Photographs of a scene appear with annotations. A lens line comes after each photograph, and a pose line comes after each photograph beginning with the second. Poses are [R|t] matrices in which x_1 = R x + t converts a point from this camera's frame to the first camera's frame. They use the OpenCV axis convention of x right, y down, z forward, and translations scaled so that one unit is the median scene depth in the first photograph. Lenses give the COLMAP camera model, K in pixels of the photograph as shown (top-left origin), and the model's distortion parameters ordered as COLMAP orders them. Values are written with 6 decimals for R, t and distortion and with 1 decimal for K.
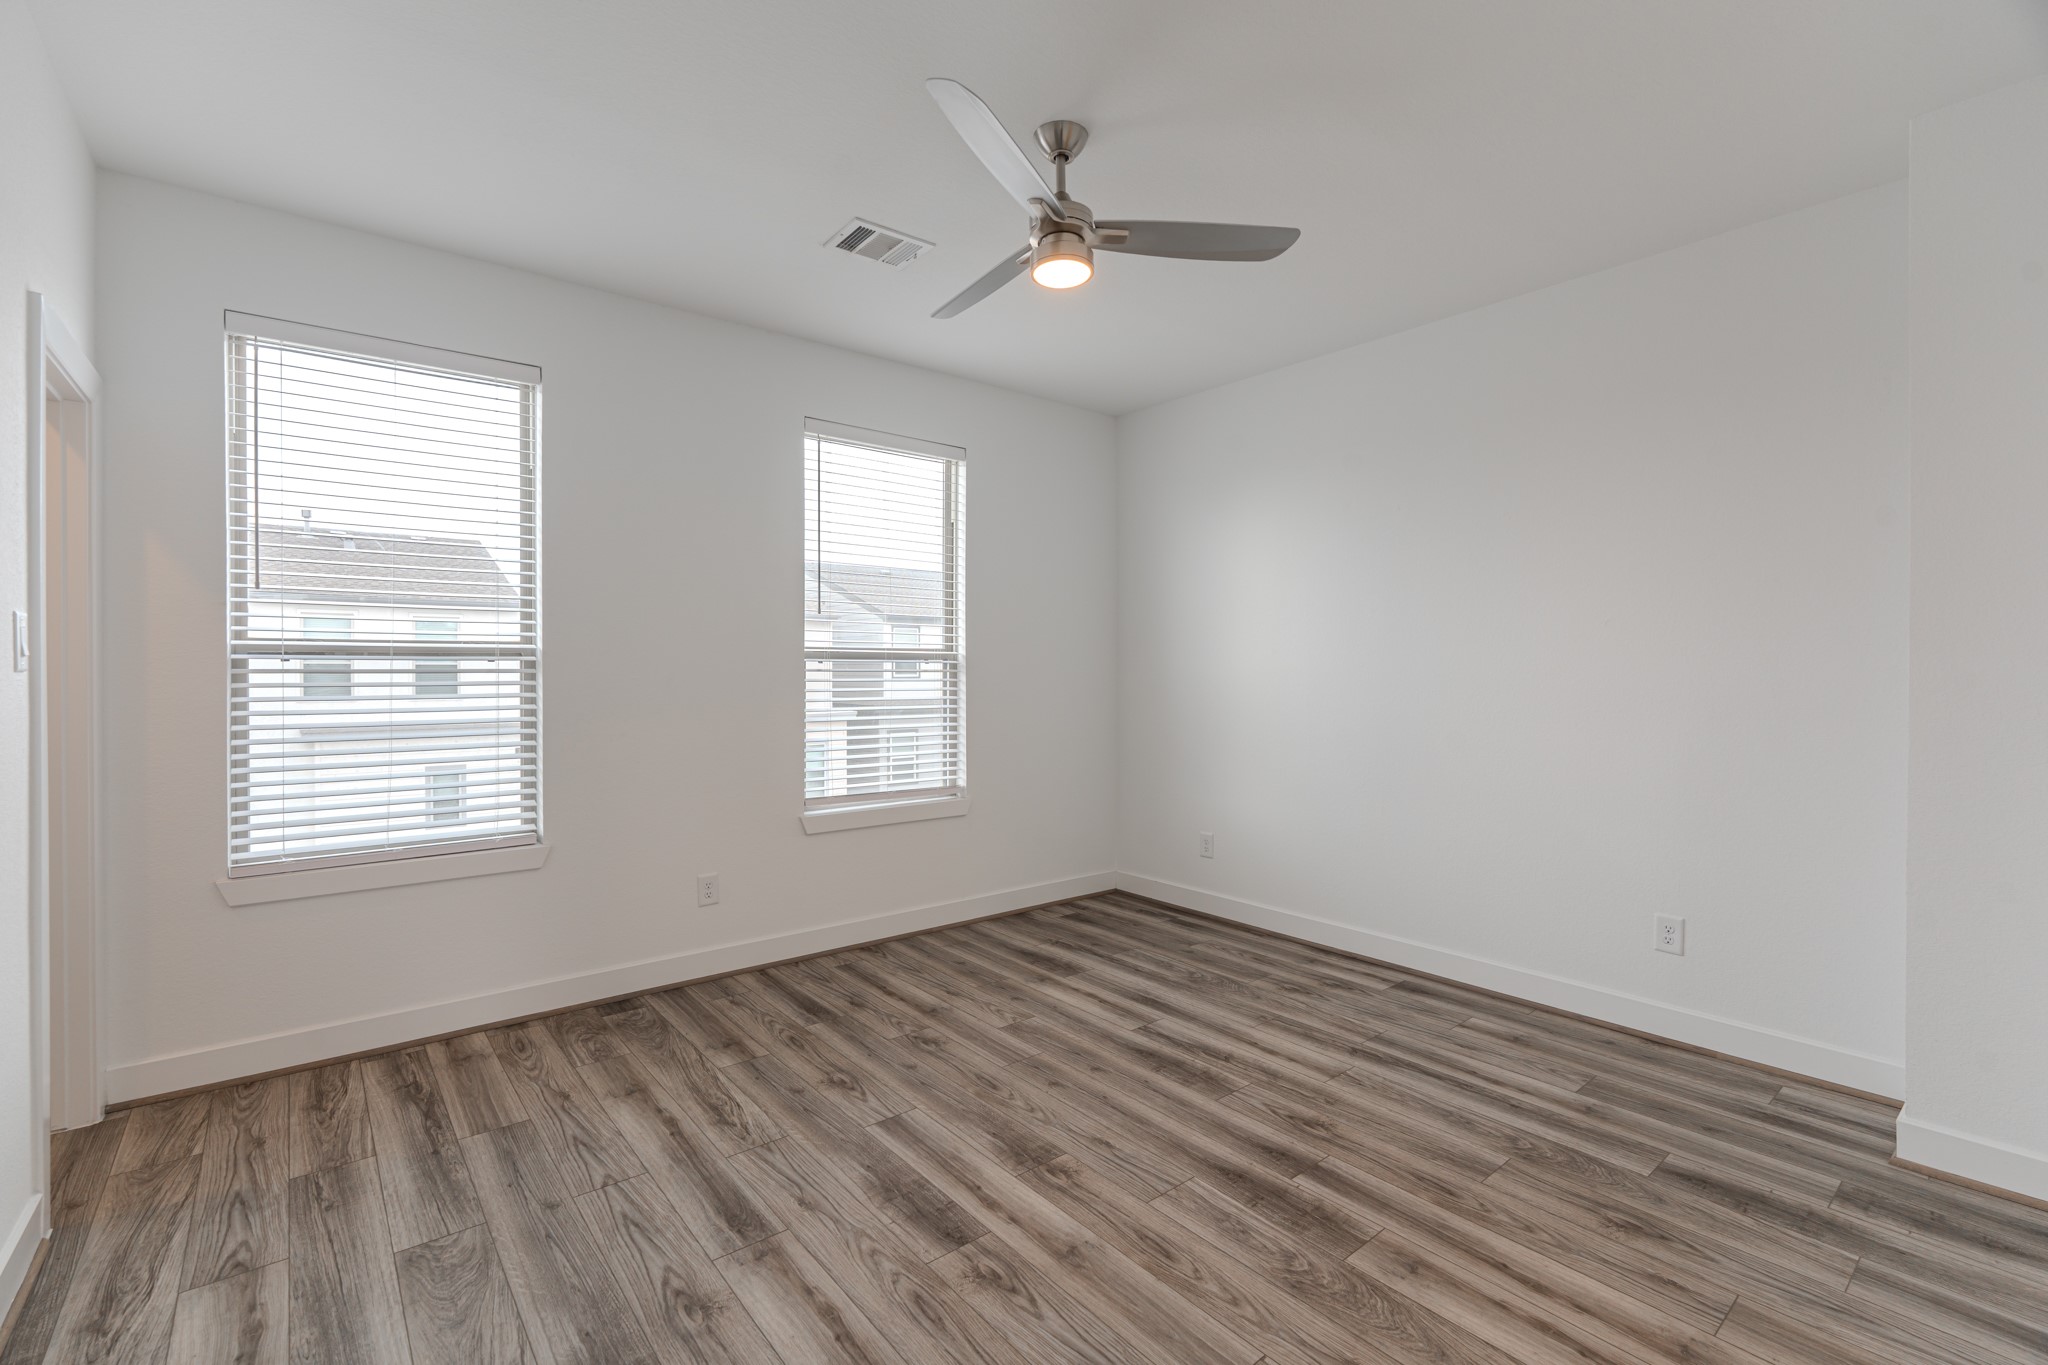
lens RADIAL K [[905.9, 0, 1016.4], [0, 905.9, 675.7], [0, 0, 1]] dist [-0.001125, 0.000639]
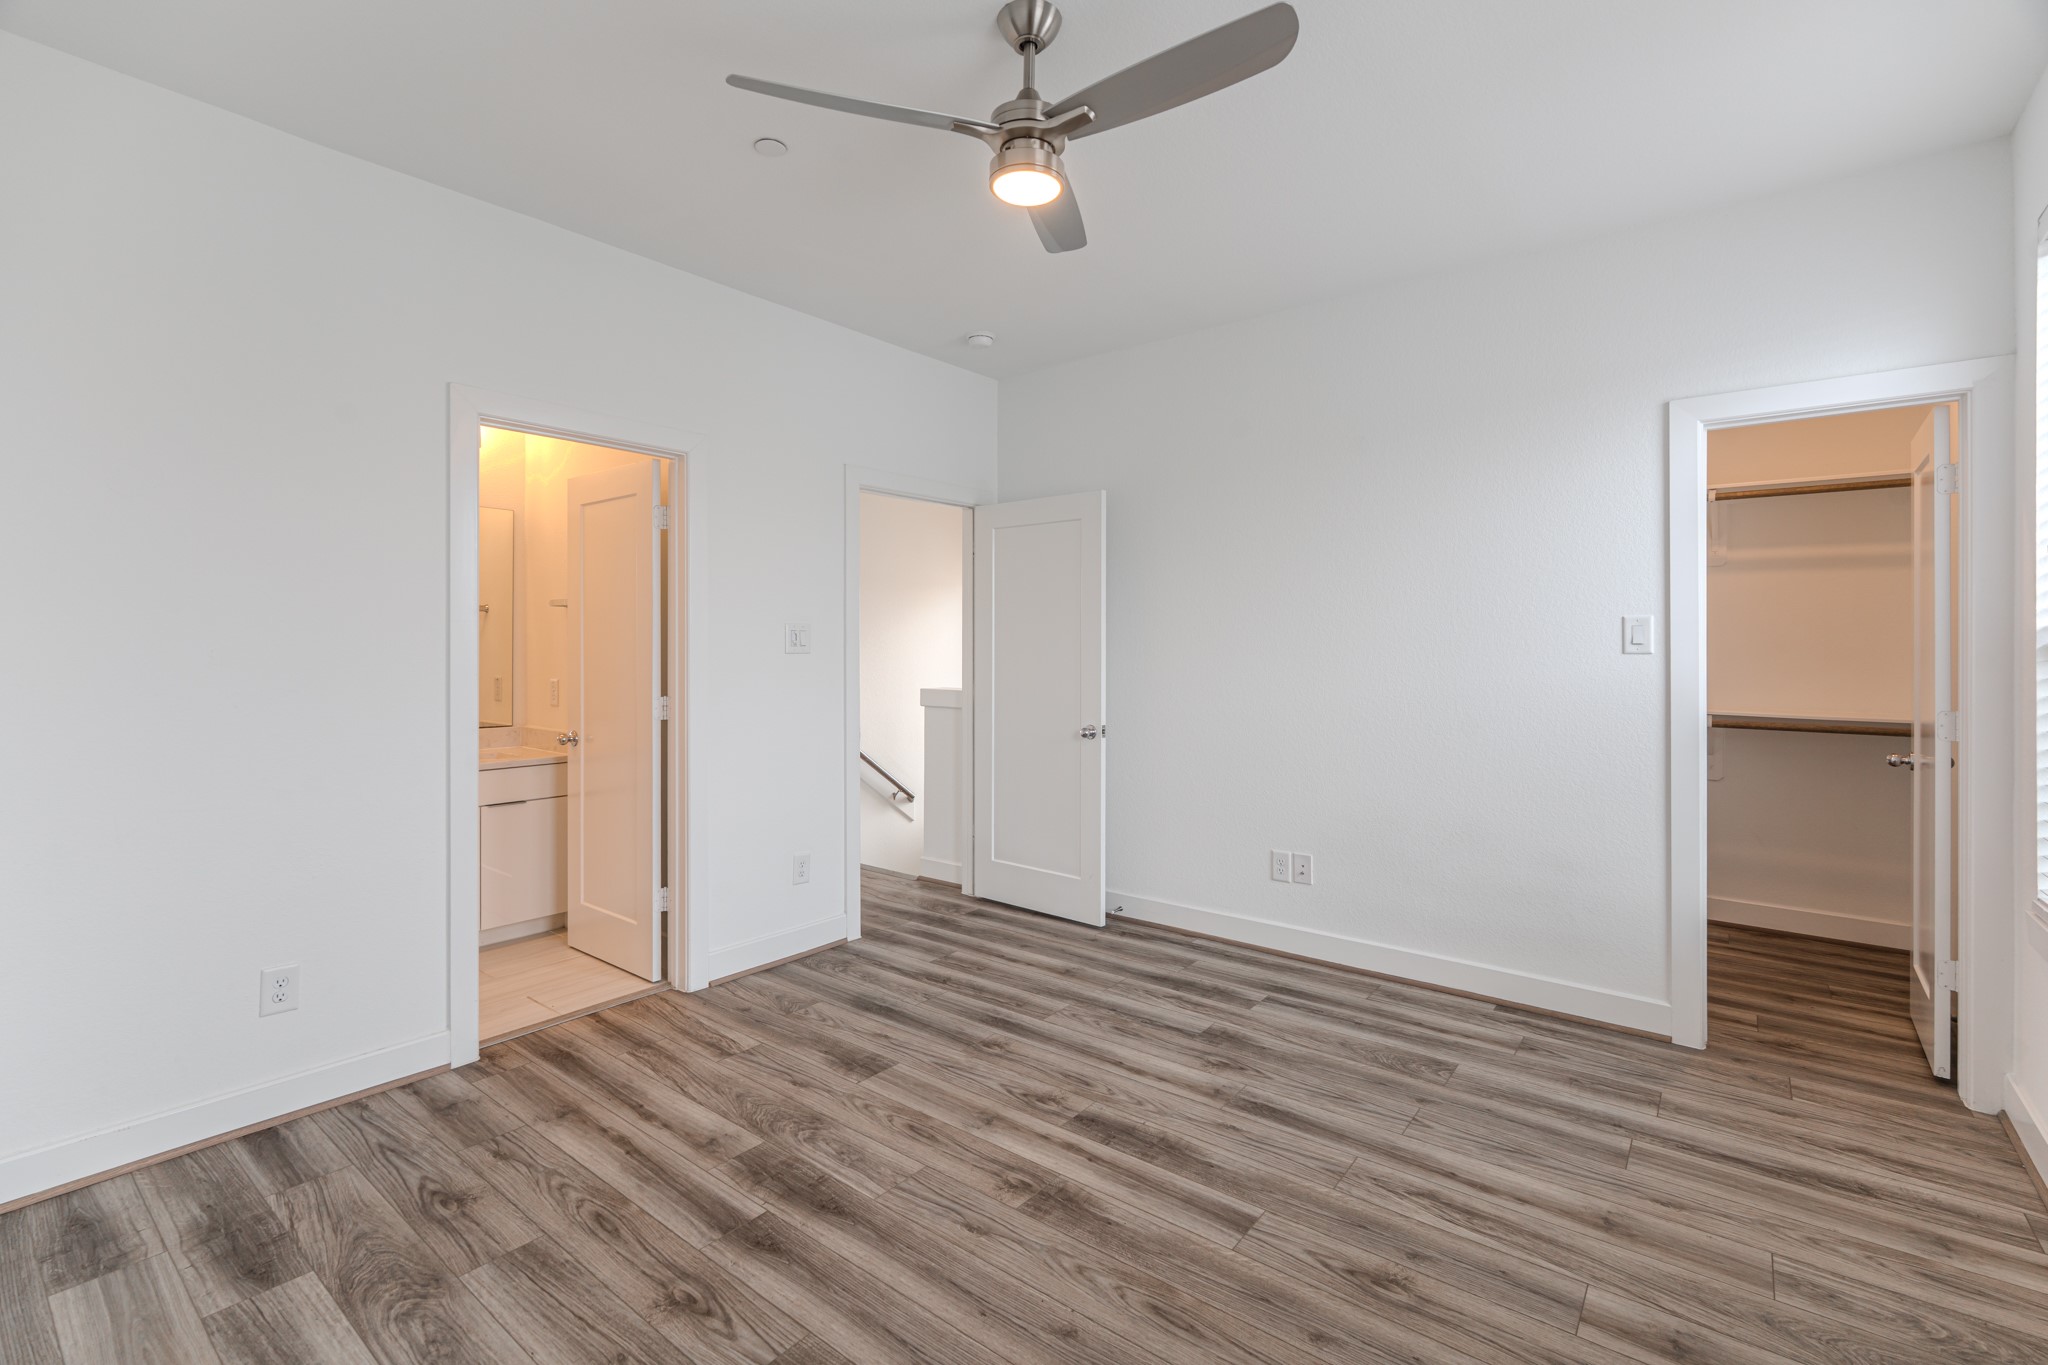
lens RADIAL K [[905.9, 0, 1043.5], [0, 905.9, 635.5], [0, 0, 1]] dist [-0.001125, 0.000639]
pose [[-0.970912, -0.006959, -0.239337, 0.219879], [-0.006240, 0.999973, -0.003760, -0.020015], [0.239357, -0.002157, -0.970929, 1.683335]]
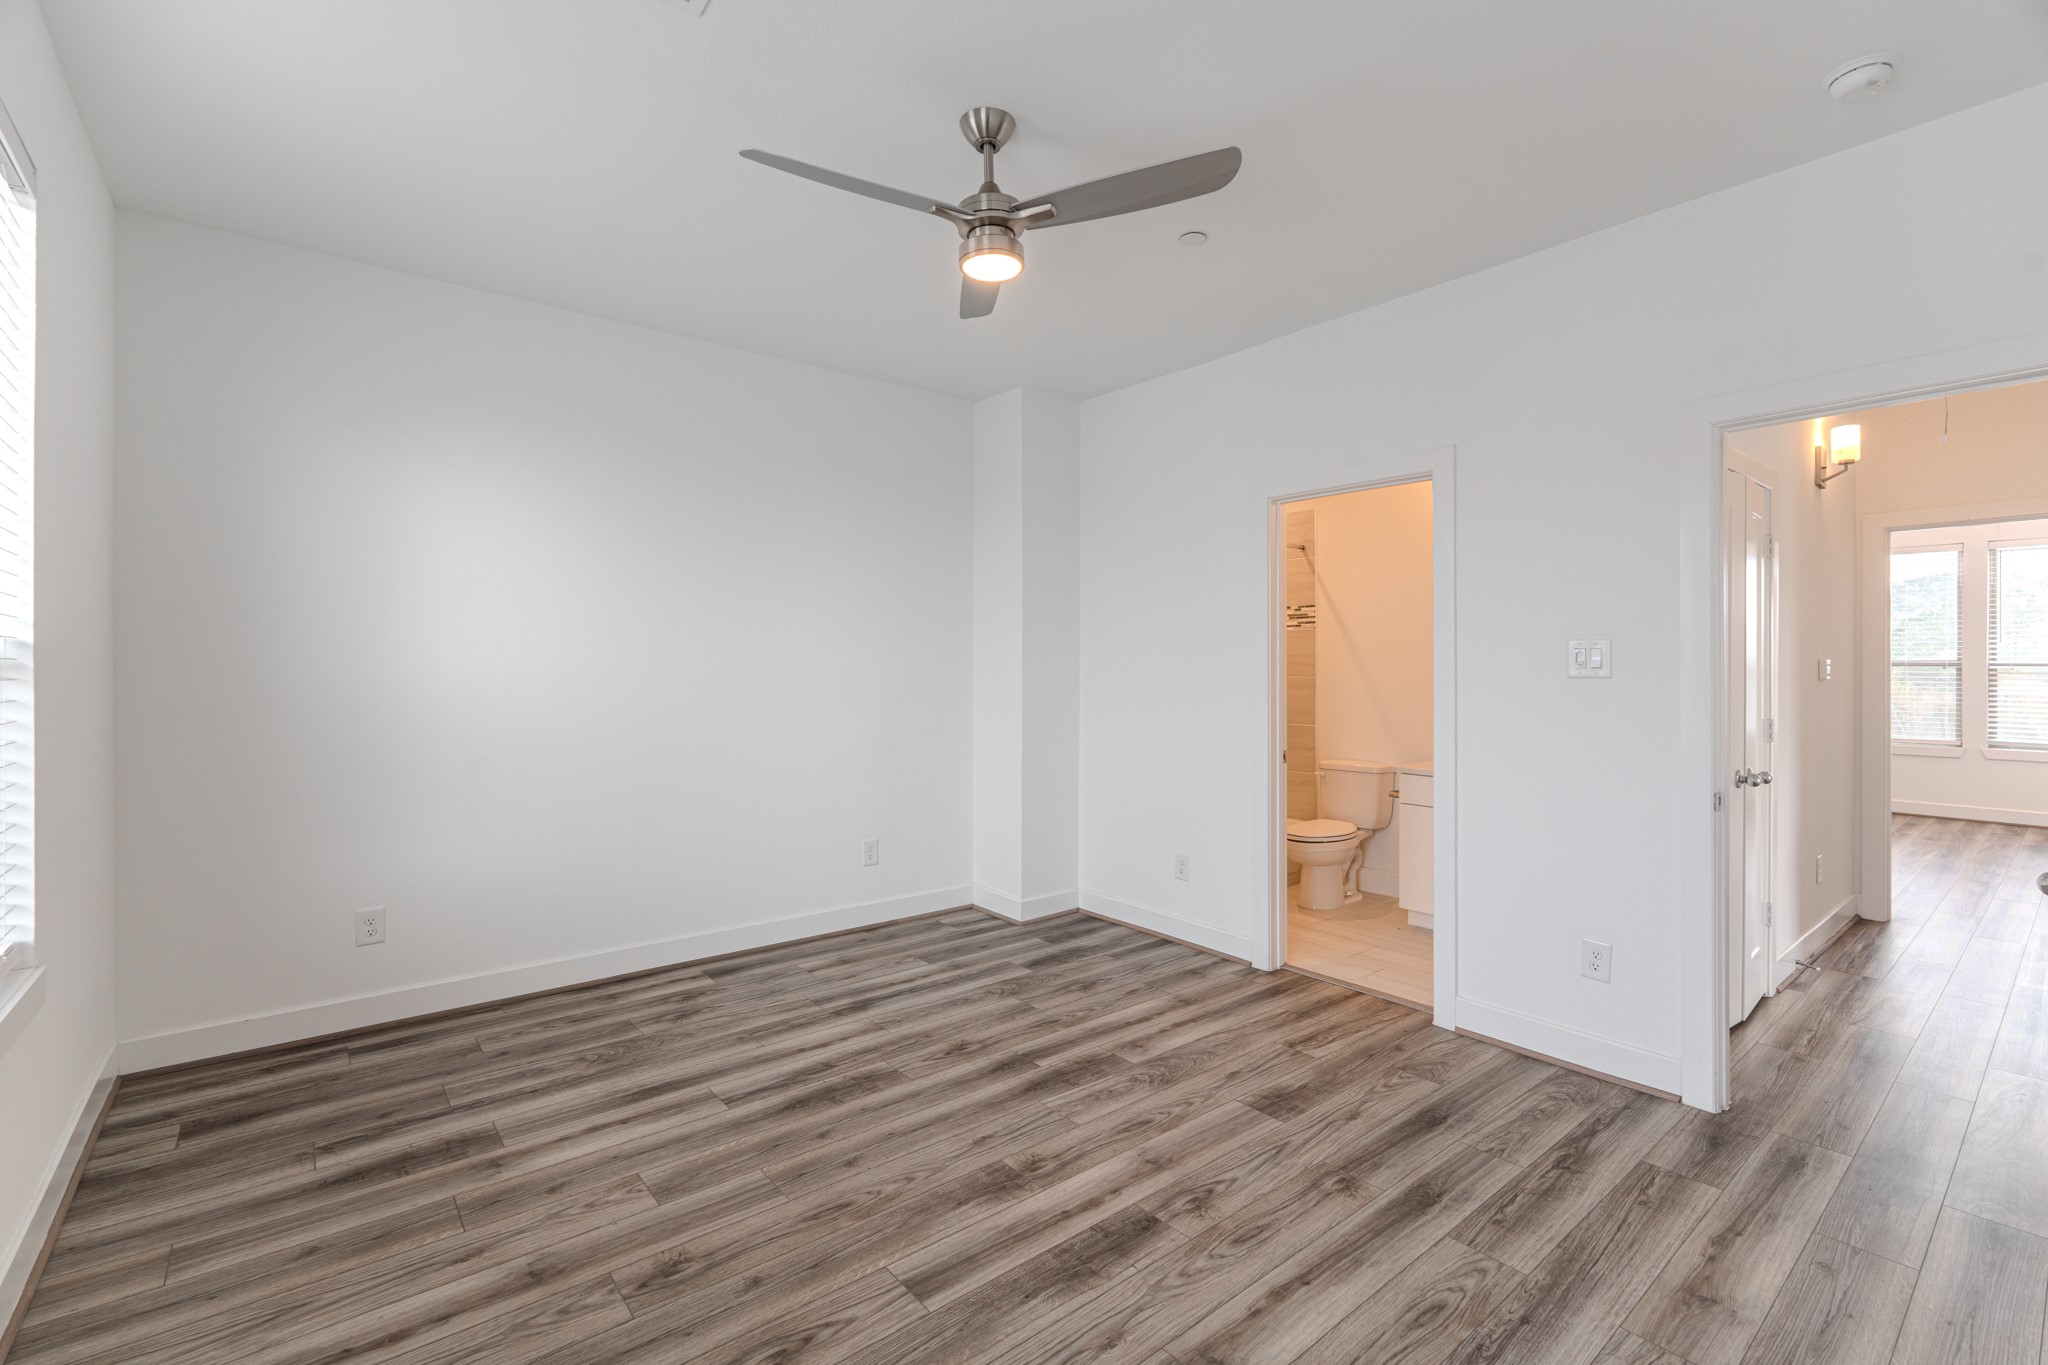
lens RADIAL K [[905.9, 0, 1021.3], [0, 905.9, 677.5], [0, 0, 1]] dist [-0.001125, 0.000639]
pose [[-0.011197, -0.013109, 0.999851, -0.850428], [0.006642, 0.999891, 0.013184, -0.016328], [-0.999915, 0.006788, -0.011108, 0.894128]]
